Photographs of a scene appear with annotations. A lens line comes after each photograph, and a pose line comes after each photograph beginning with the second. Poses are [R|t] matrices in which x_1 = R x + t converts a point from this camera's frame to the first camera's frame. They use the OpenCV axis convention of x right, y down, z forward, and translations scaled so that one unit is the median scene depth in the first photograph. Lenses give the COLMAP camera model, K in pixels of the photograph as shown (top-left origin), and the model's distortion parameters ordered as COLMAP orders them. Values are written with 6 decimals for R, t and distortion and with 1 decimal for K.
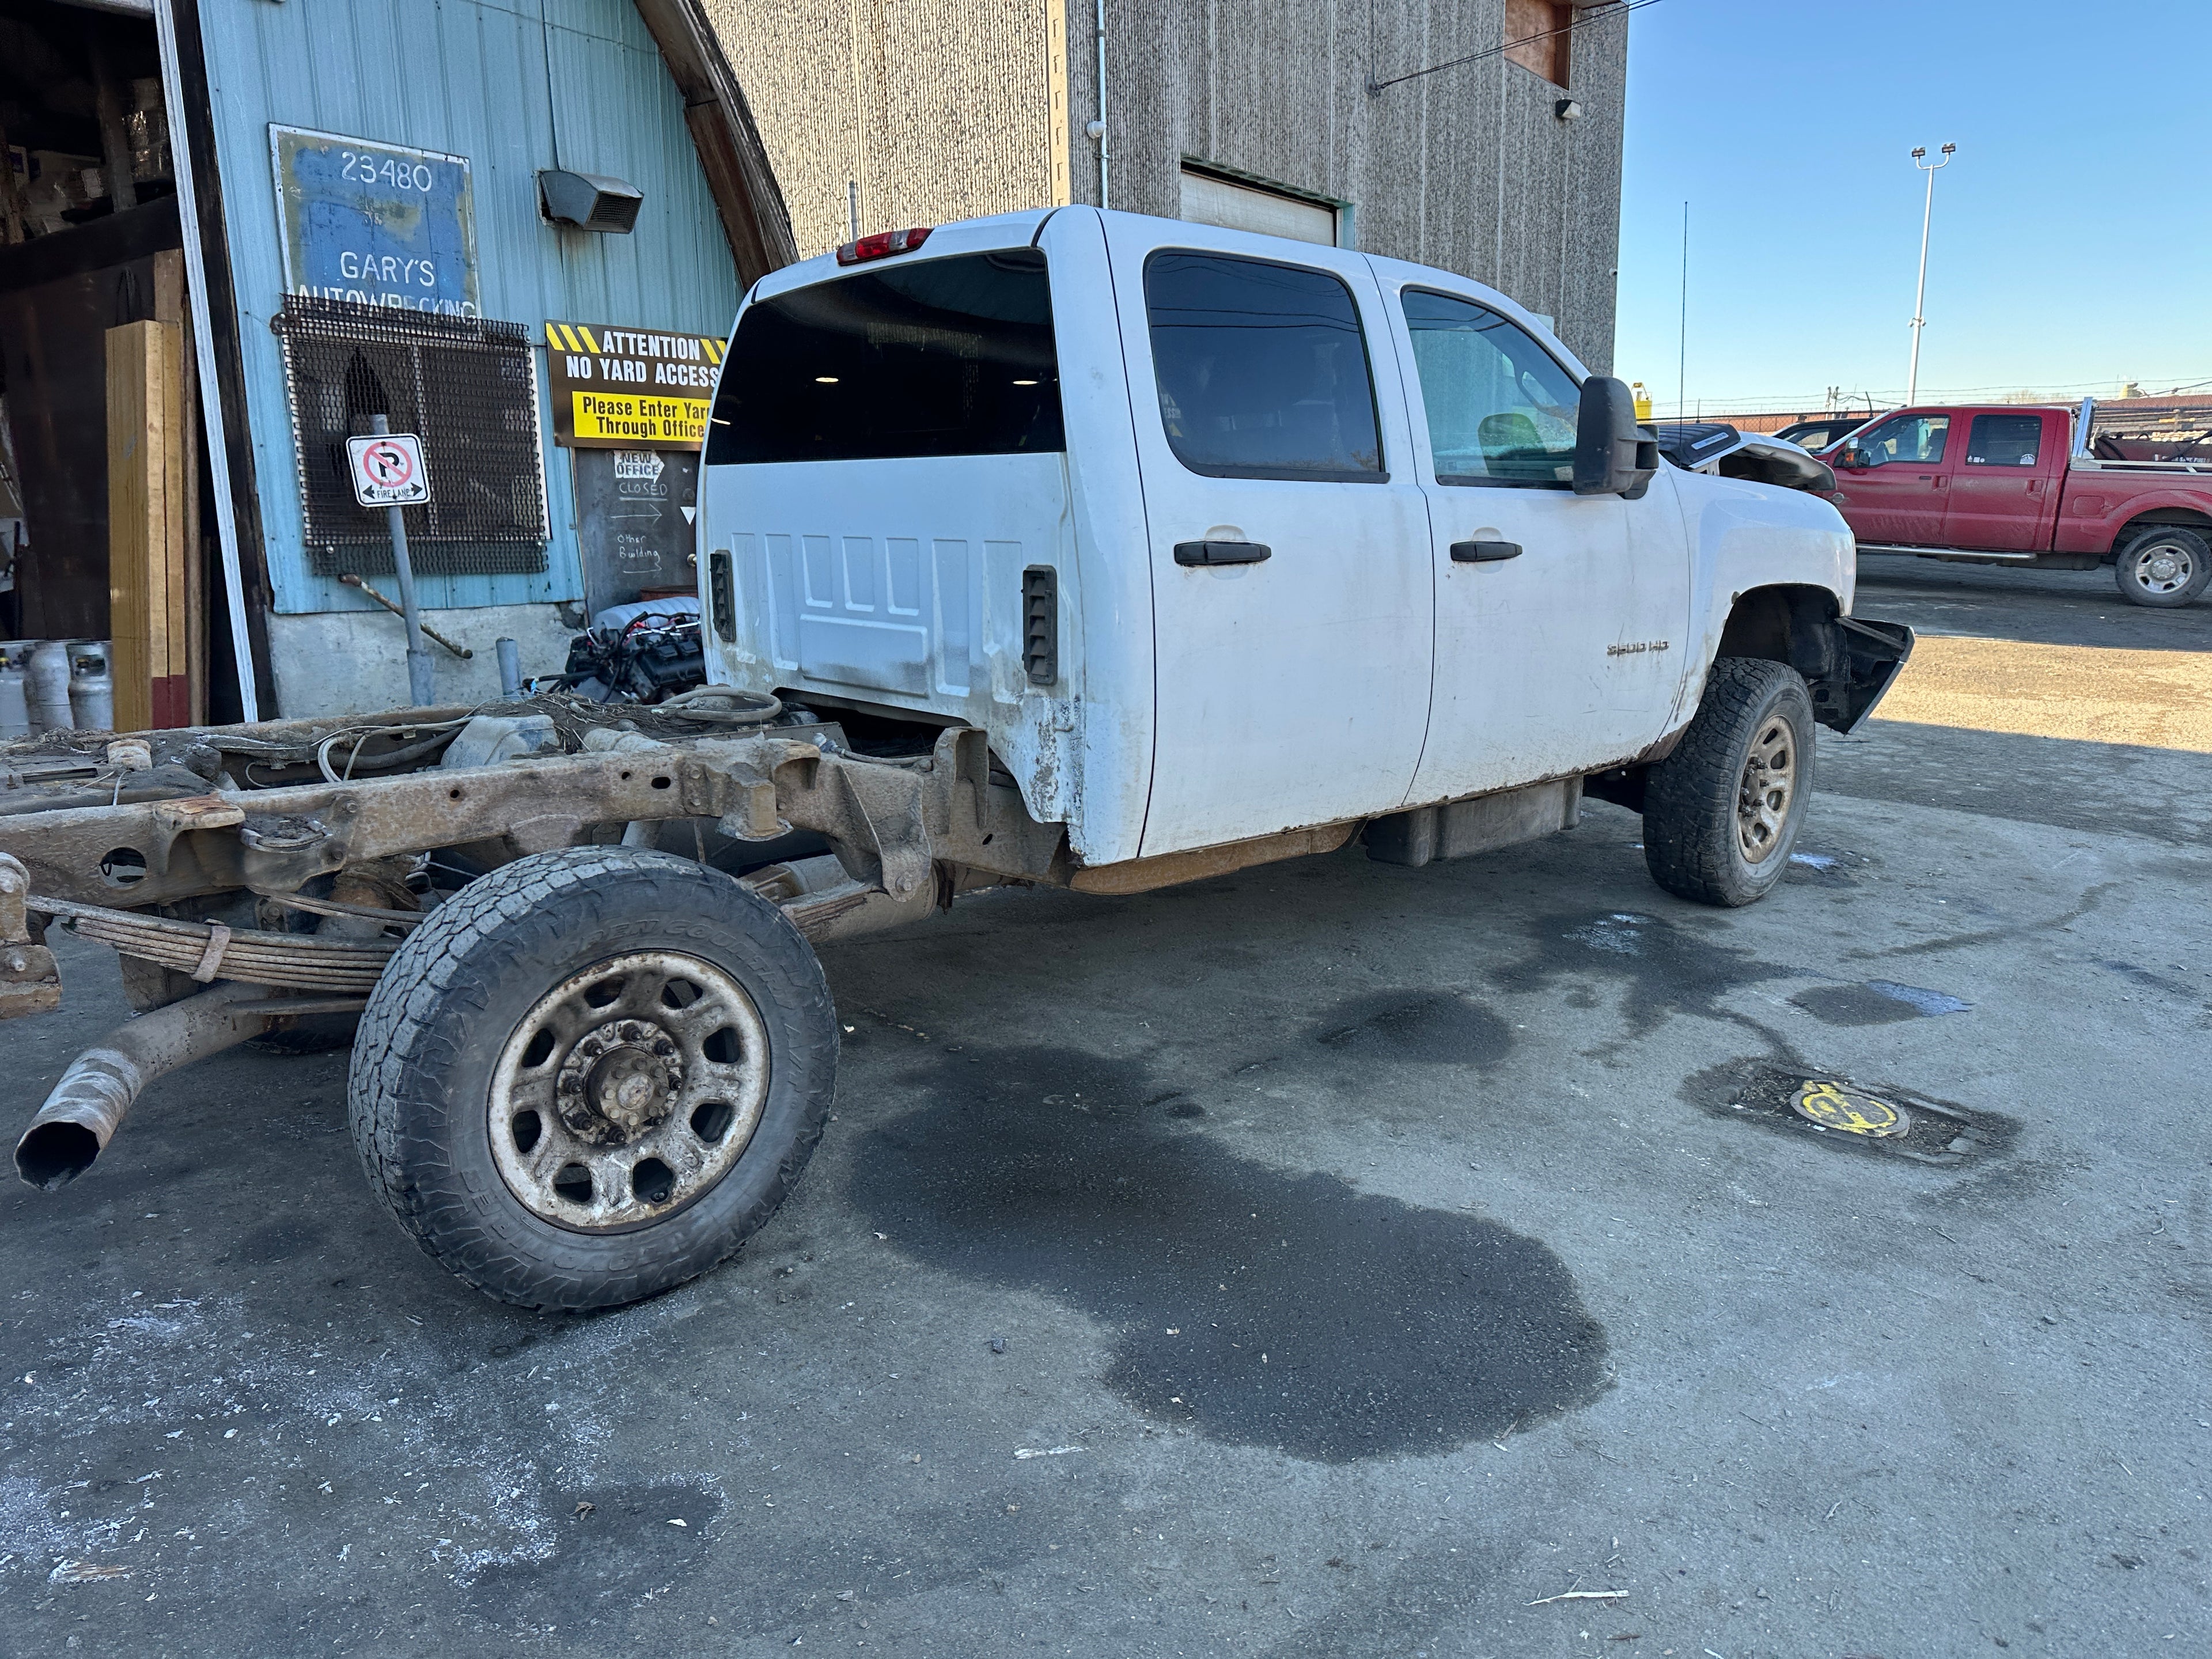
lens RADIAL K [[1543.1, 0, 1104.7], [0, 1543.1, 841.0], [0, 0, 1]] dist [0.056441, -0.083971]
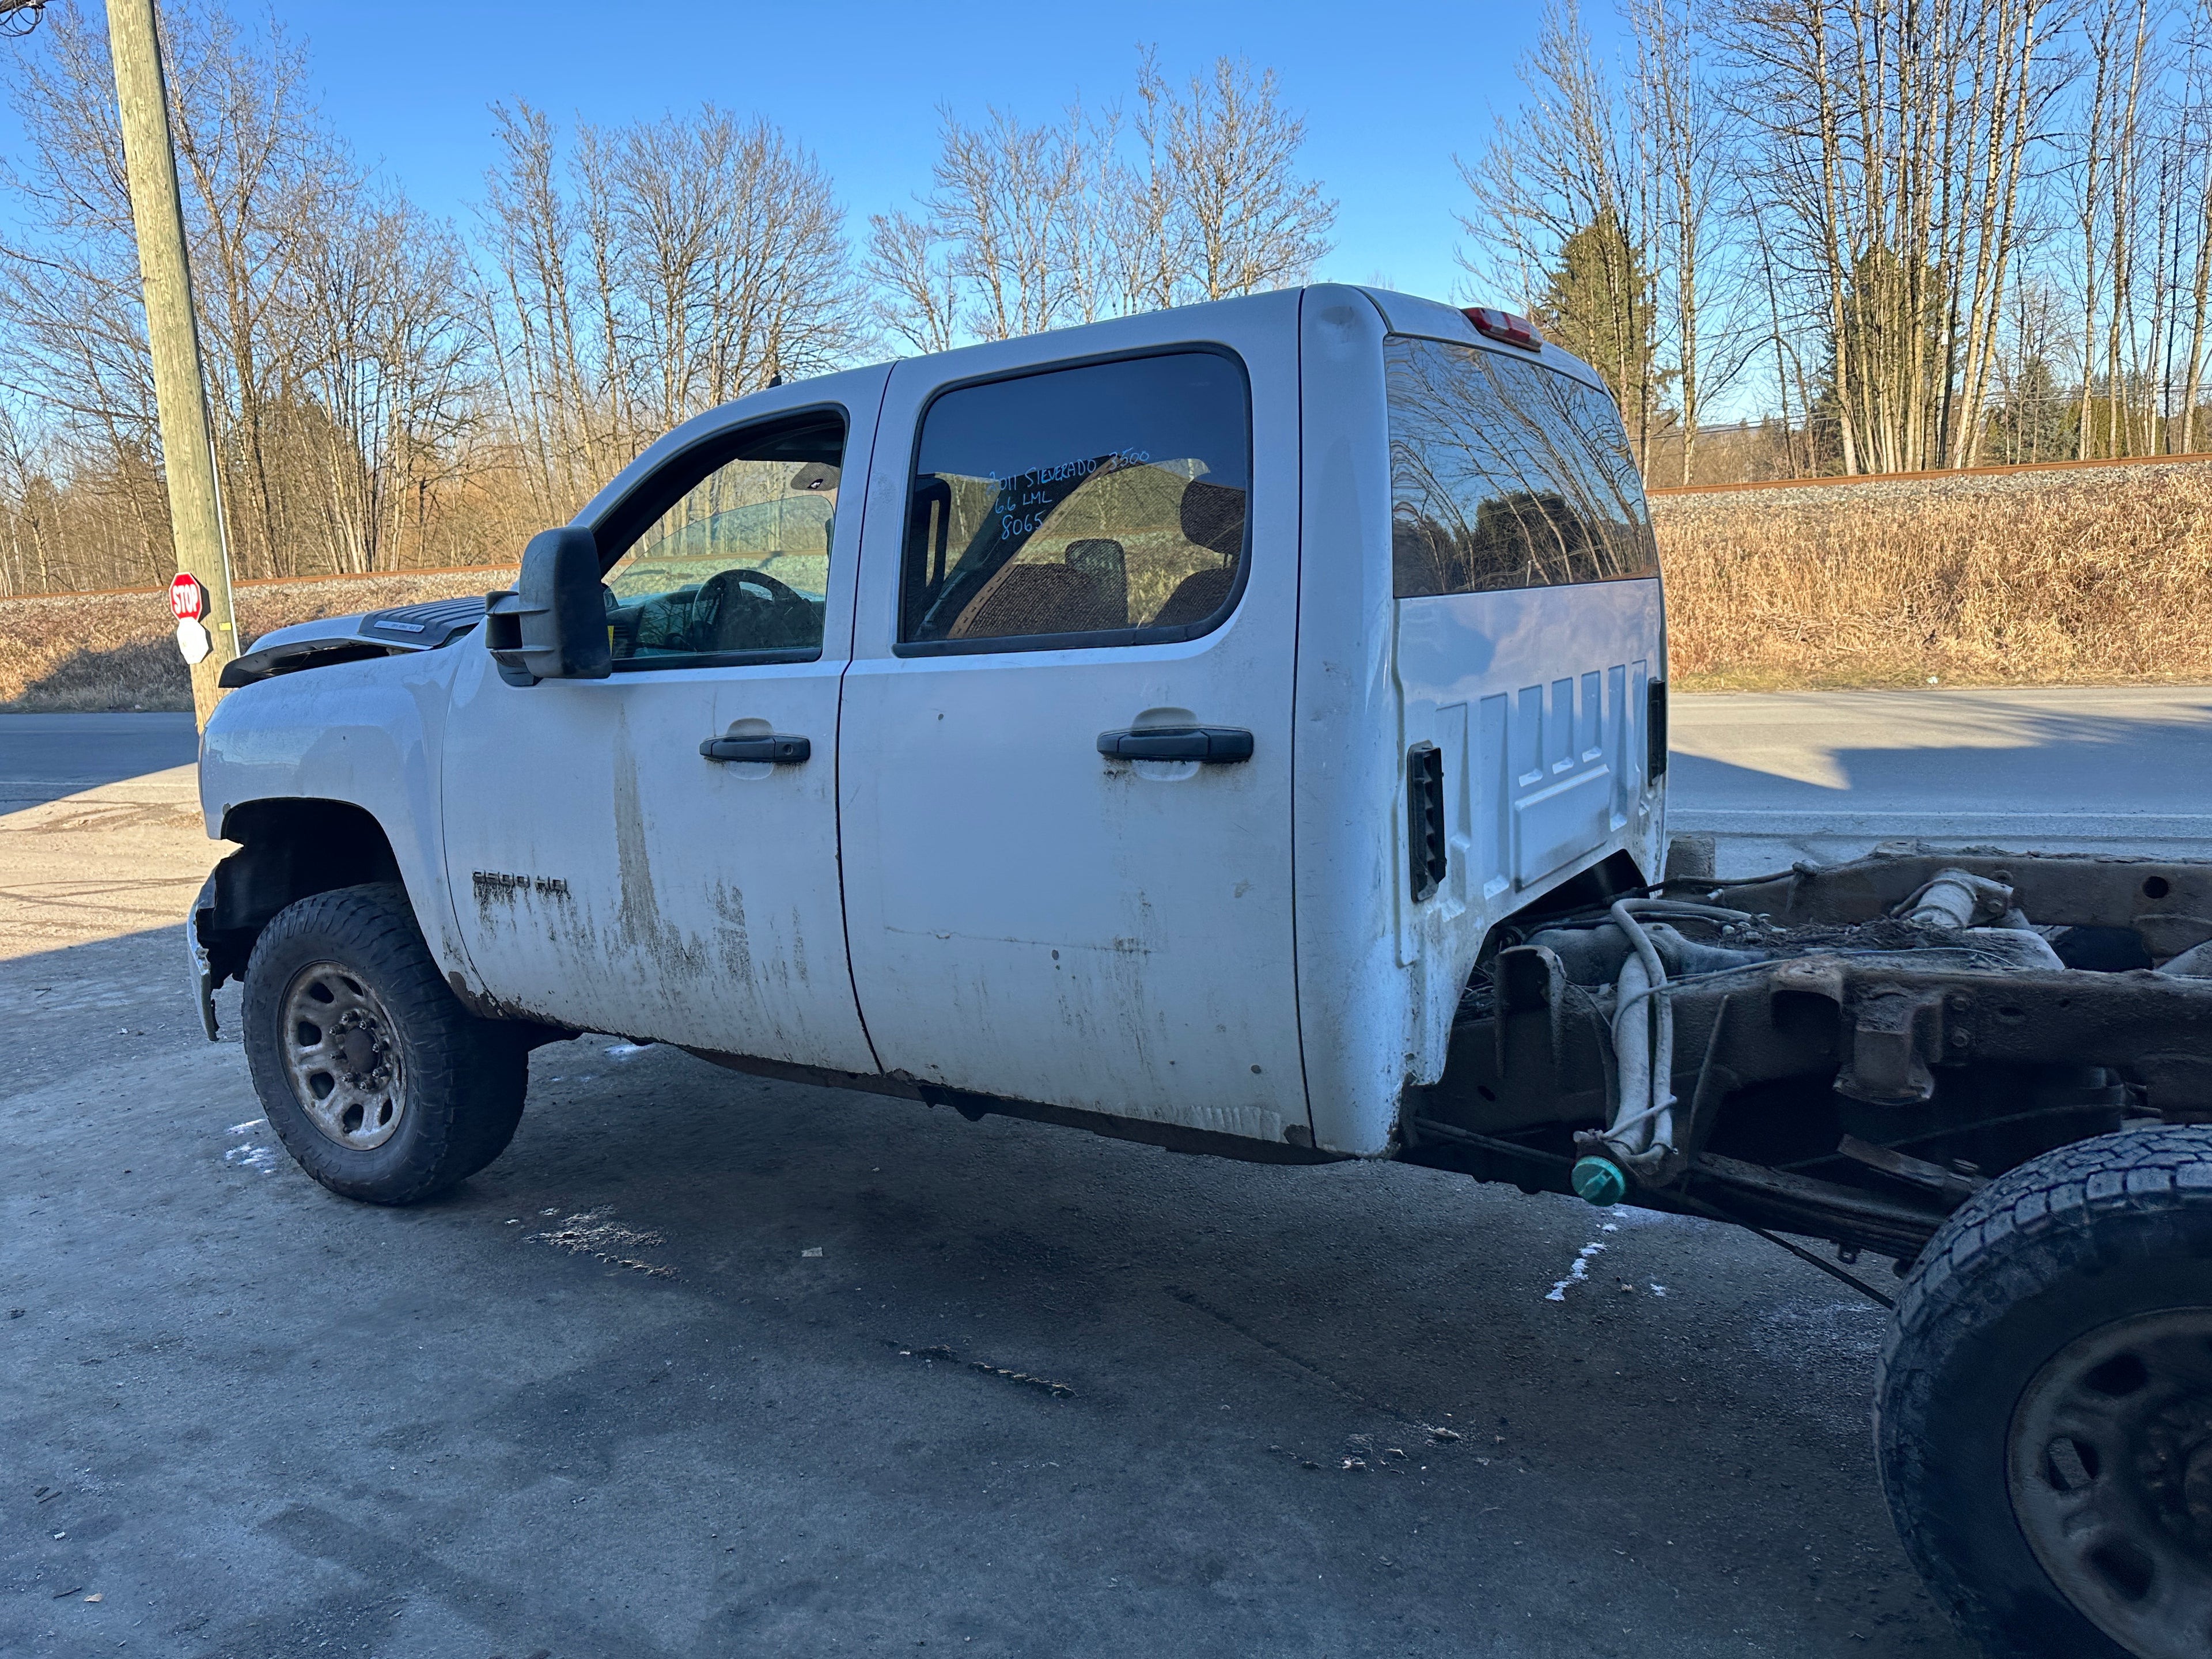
lens RADIAL K [[1579.5, 0, 1090.2], [0, 1579.5, 772.0], [0, 0, 1]] dist [0.070159, -0.086611]
pose [[-0.276483, -0.088477, 0.956937, -0.749239], [0.256876, 0.952718, 0.162304, -0.294715], [-0.926052, 0.290688, -0.240683, 1.223327]]
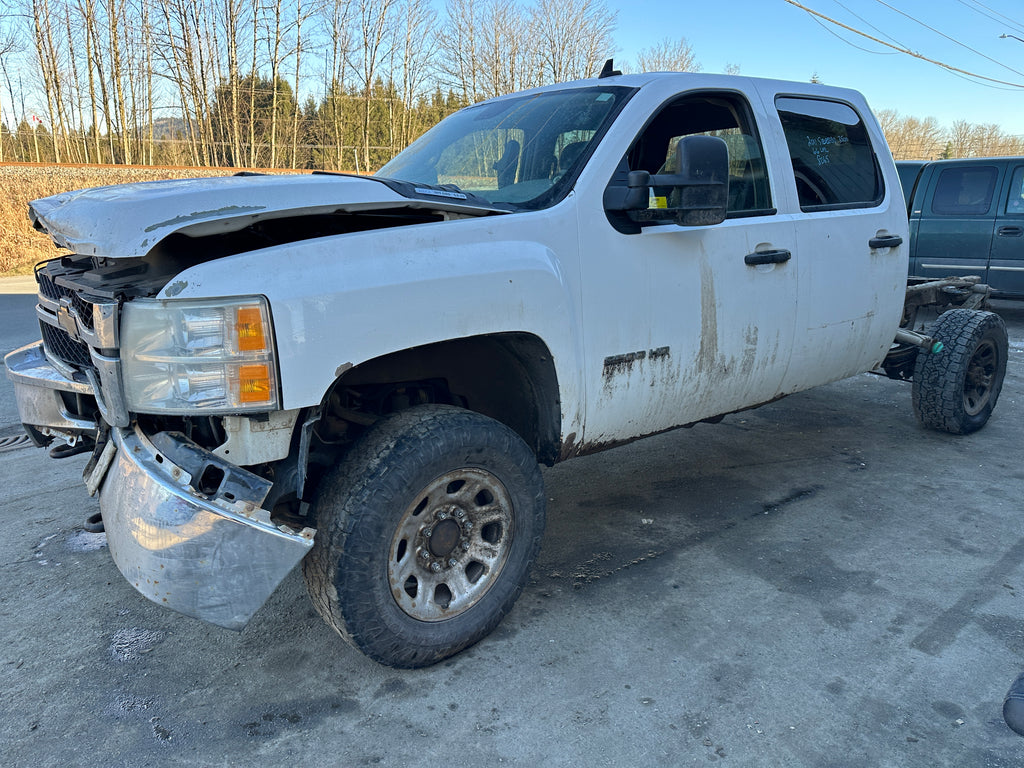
lens RADIAL K [[712.0, 0, 508.4], [0, 712.0, 380.7], [0, 0, 1]] dist [0.083421, -0.109001]
pose [[-0.998054, 0.007784, 0.061861, 0.126752], [0.034093, 0.898842, 0.436945, -0.420453], [-0.052202, 0.438204, -0.897358, 1.824498]]
